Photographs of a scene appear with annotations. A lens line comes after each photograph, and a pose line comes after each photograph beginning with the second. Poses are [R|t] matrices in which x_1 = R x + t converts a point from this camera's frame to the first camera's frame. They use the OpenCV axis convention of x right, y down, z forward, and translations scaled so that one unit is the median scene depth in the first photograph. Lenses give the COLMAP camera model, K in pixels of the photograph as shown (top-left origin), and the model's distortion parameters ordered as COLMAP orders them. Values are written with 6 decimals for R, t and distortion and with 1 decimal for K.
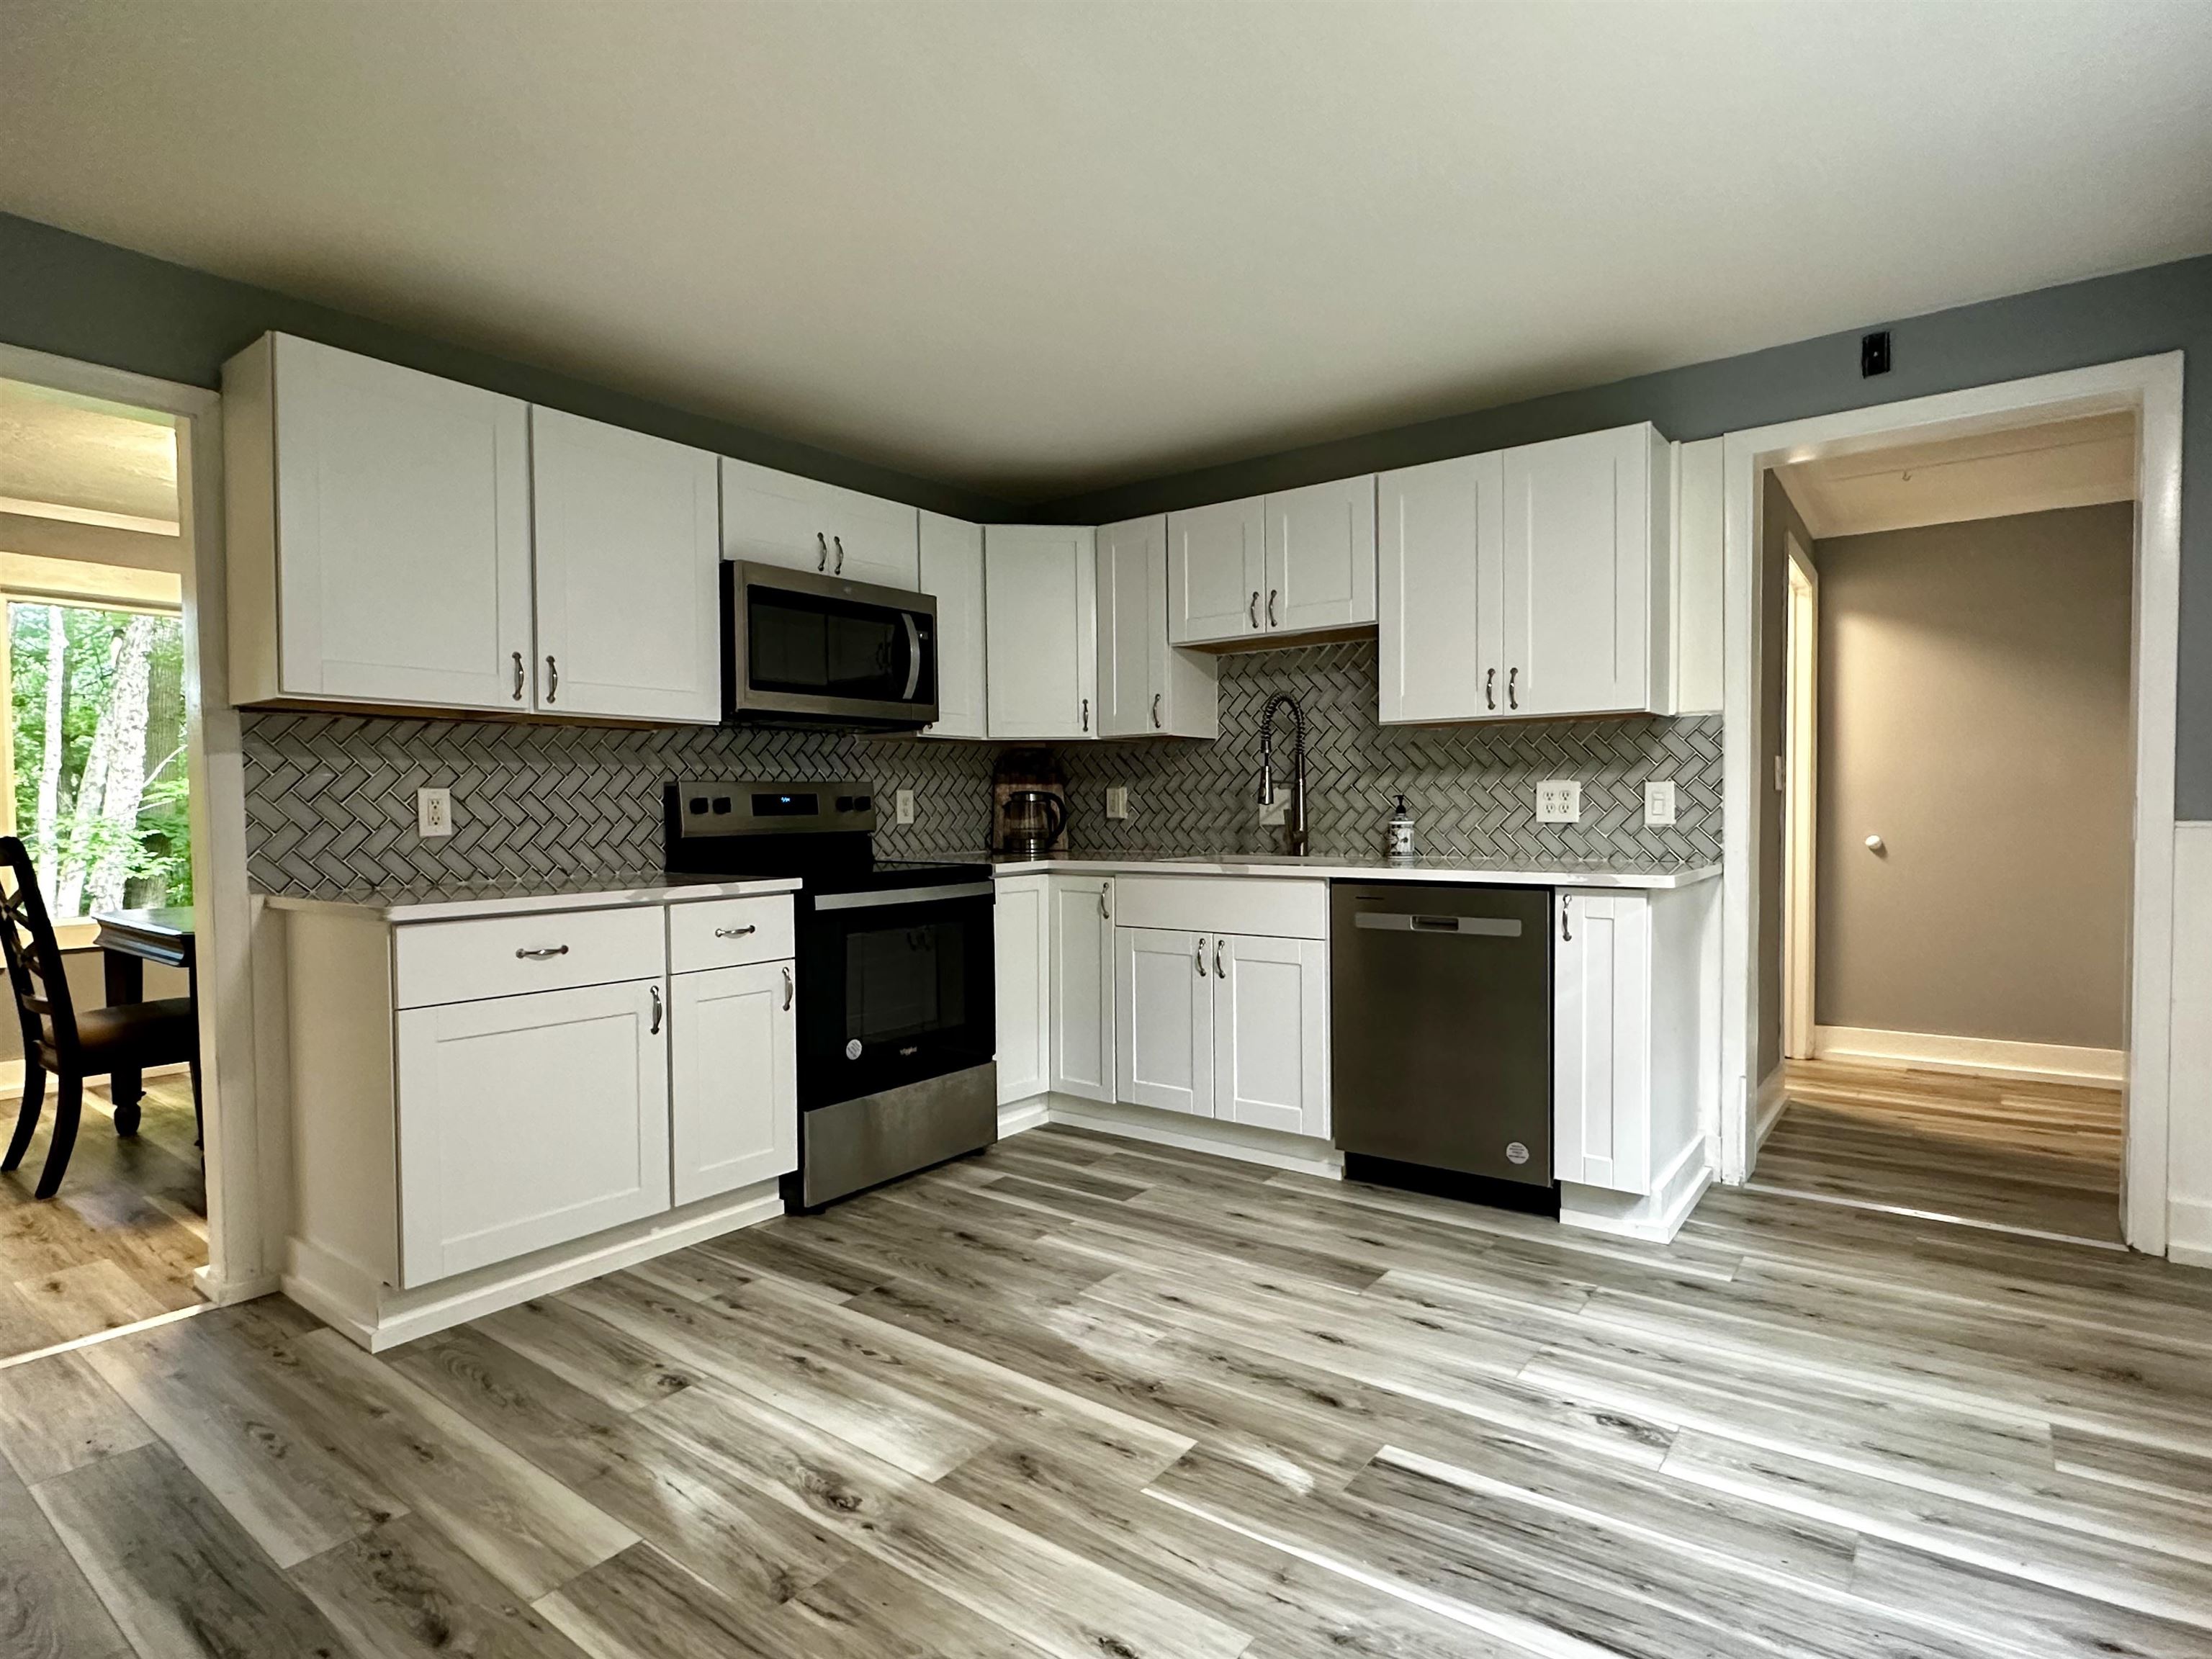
lens RADIAL K [[1167.9, 0, 1102.6], [0, 1167.9, 844.2], [0, 0, 1]] dist [-0.001589, -0.000667]
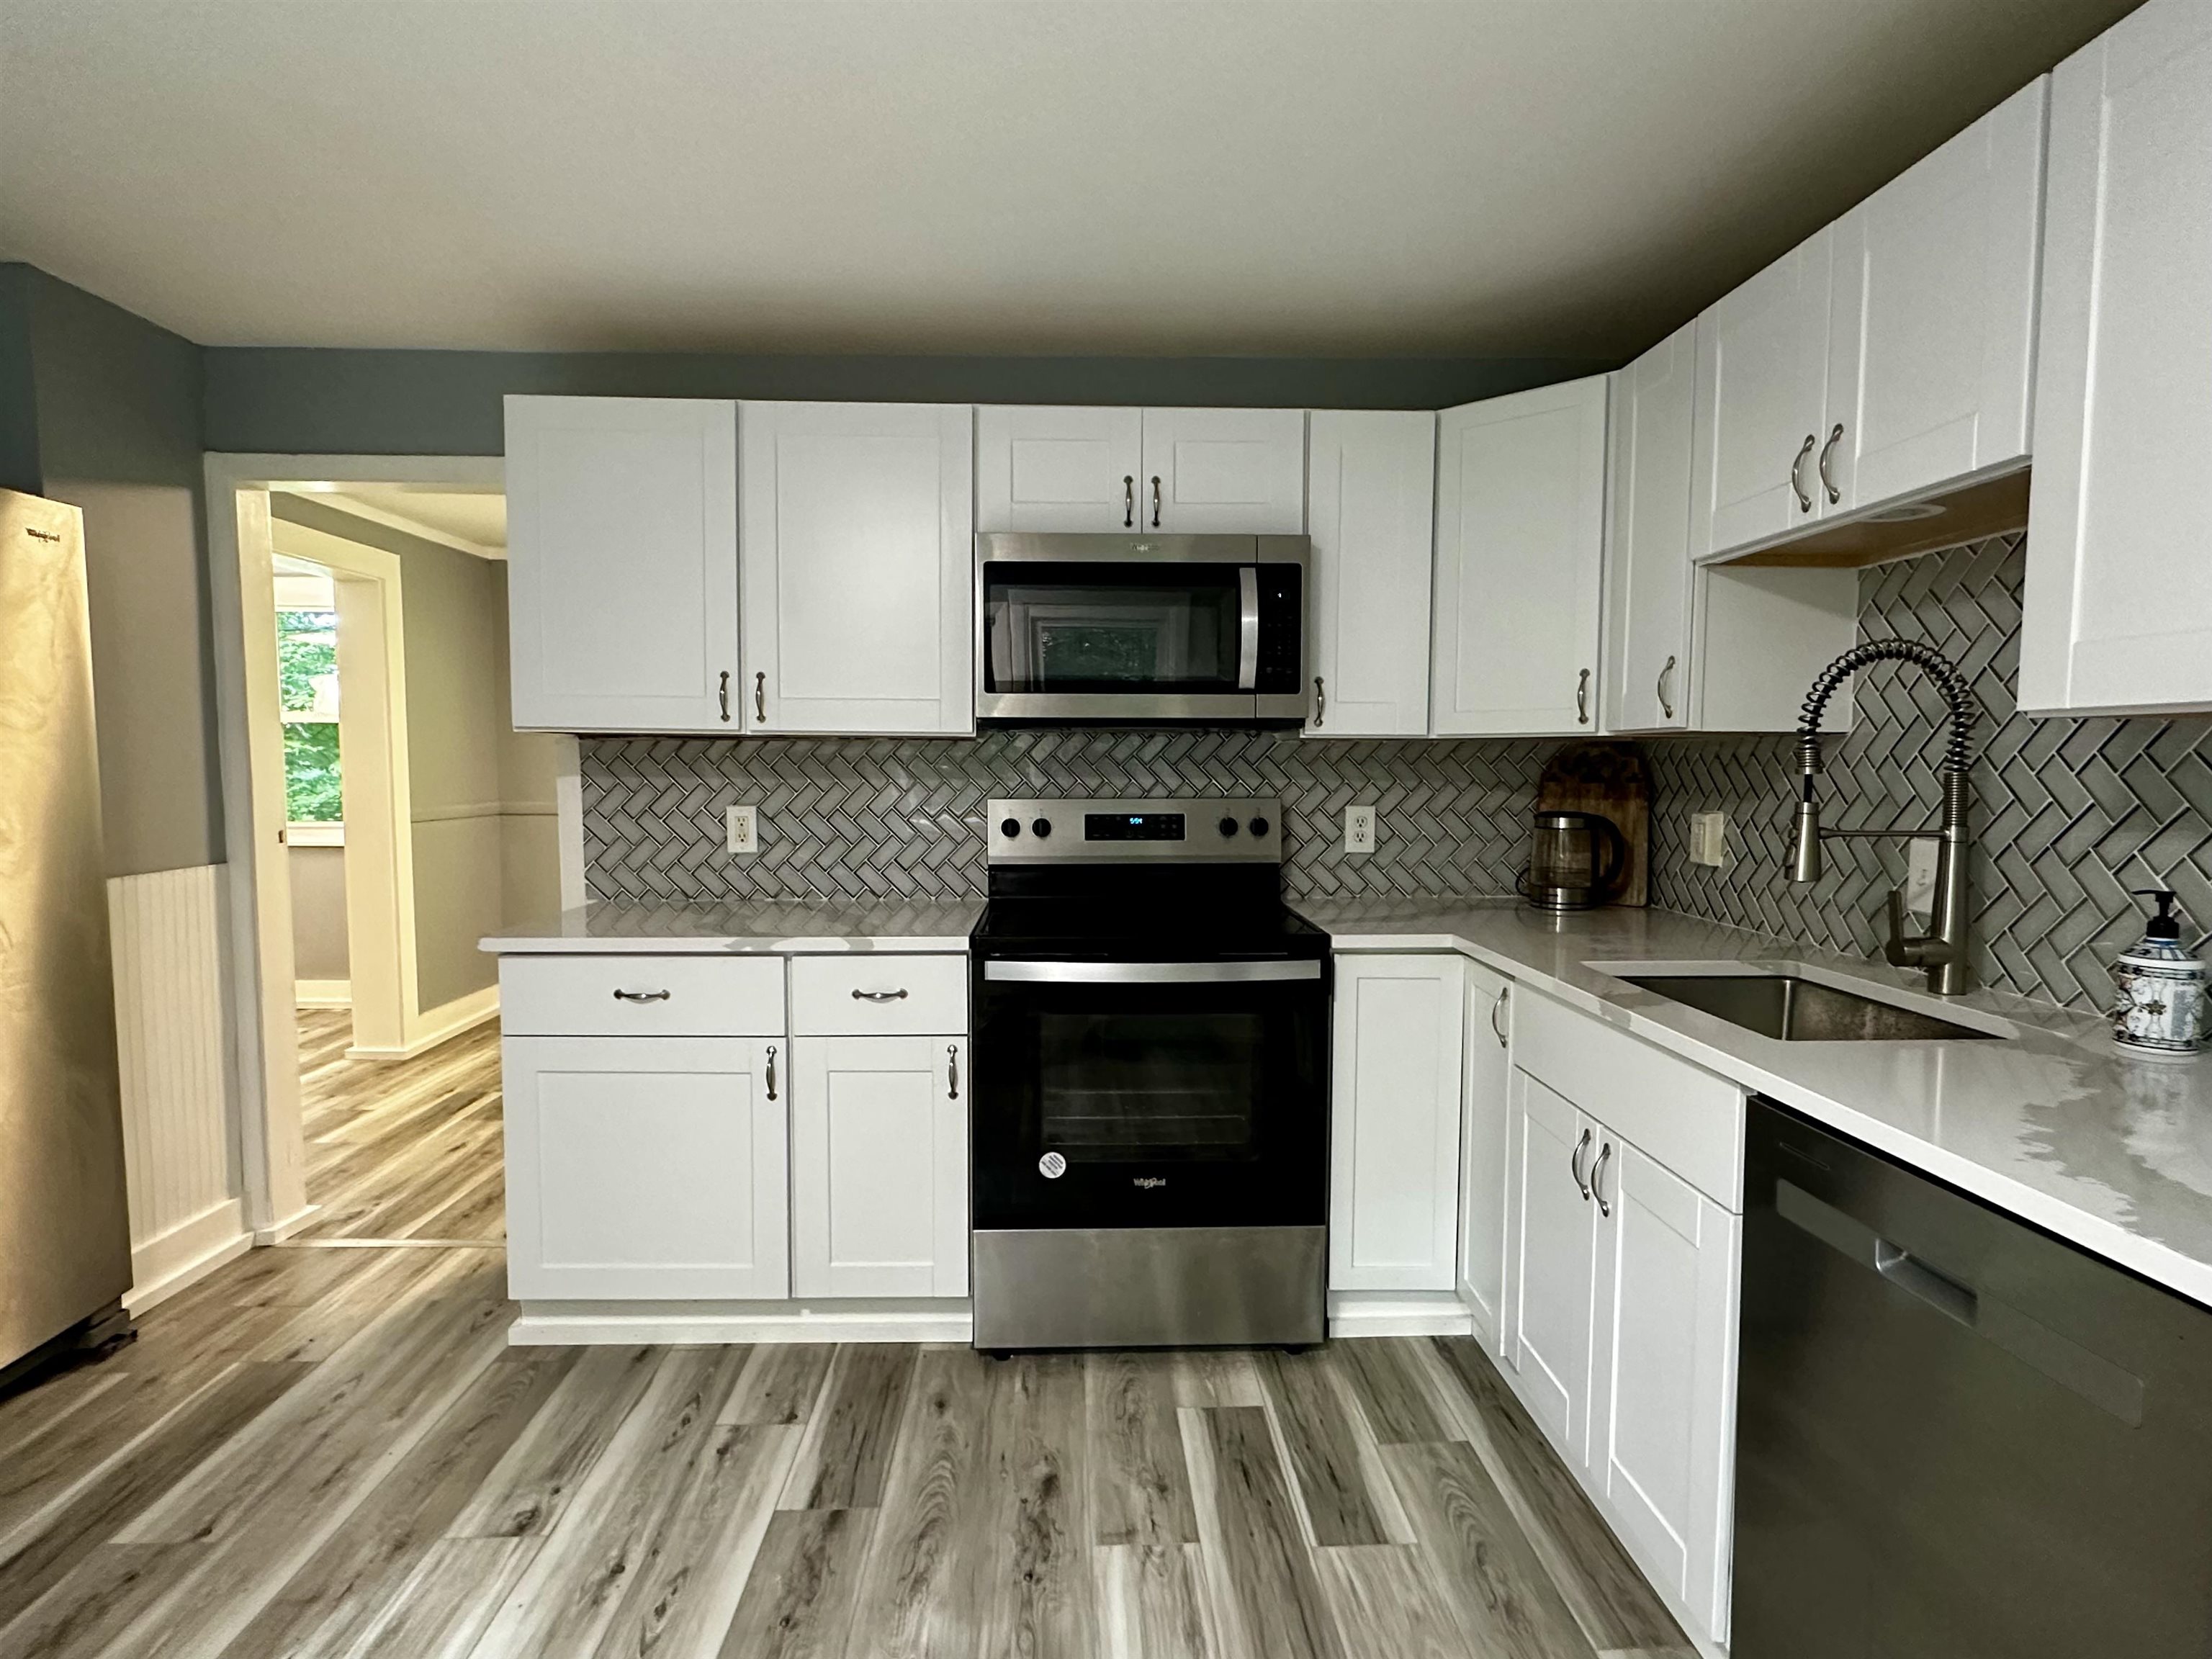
lens RADIAL K [[1167.9, 0, 1102.6], [0, 1167.9, 844.2], [0, 0, 1]] dist [-0.001589, -0.000667]
pose [[0.631235, 0.067259, -0.772670, 0.406840], [-0.035206, 0.997691, 0.058084, -0.082925], [0.774792, -0.009462, 0.632145, 0.585615]]
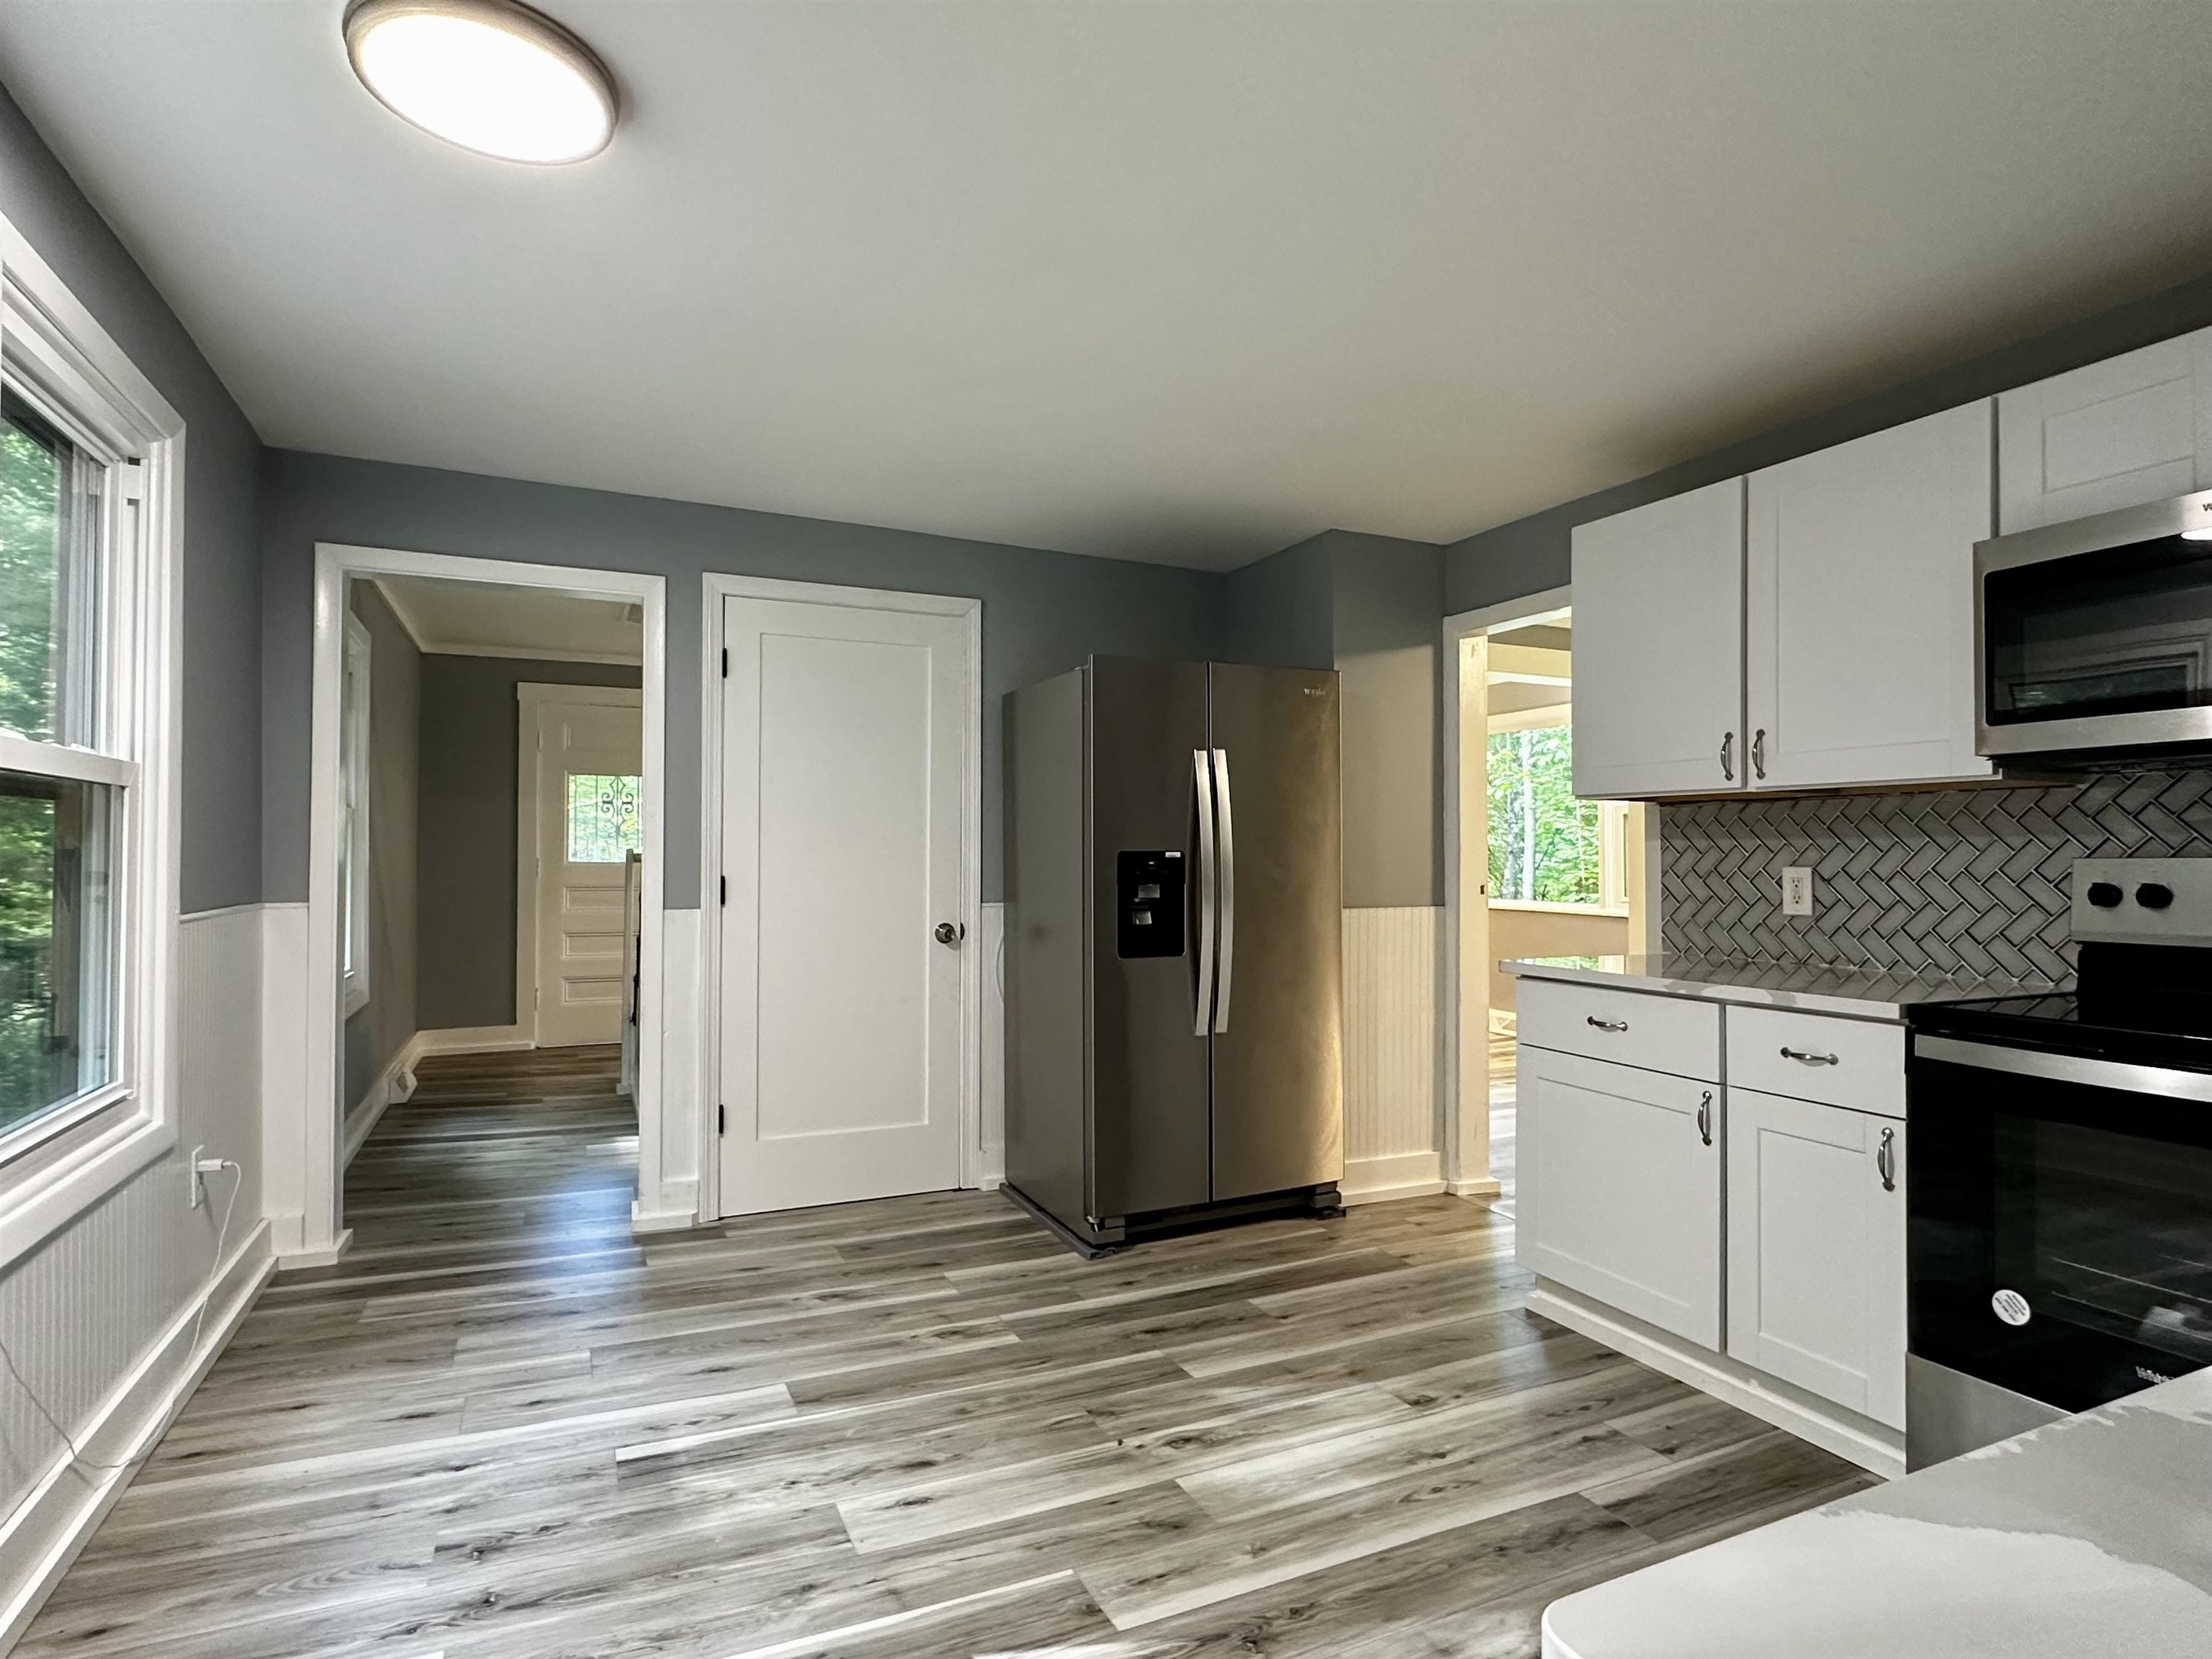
lens RADIAL K [[1167.9, 0, 1102.6], [0, 1167.9, 844.2], [0, 0, 1]] dist [-0.001589, -0.000667]
pose [[-0.469462, -0.004151, -0.882943, 0.576939], [-0.029267, 0.999513, 0.010863, -0.059551], [0.882468, 0.030941, -0.469354, 0.921919]]
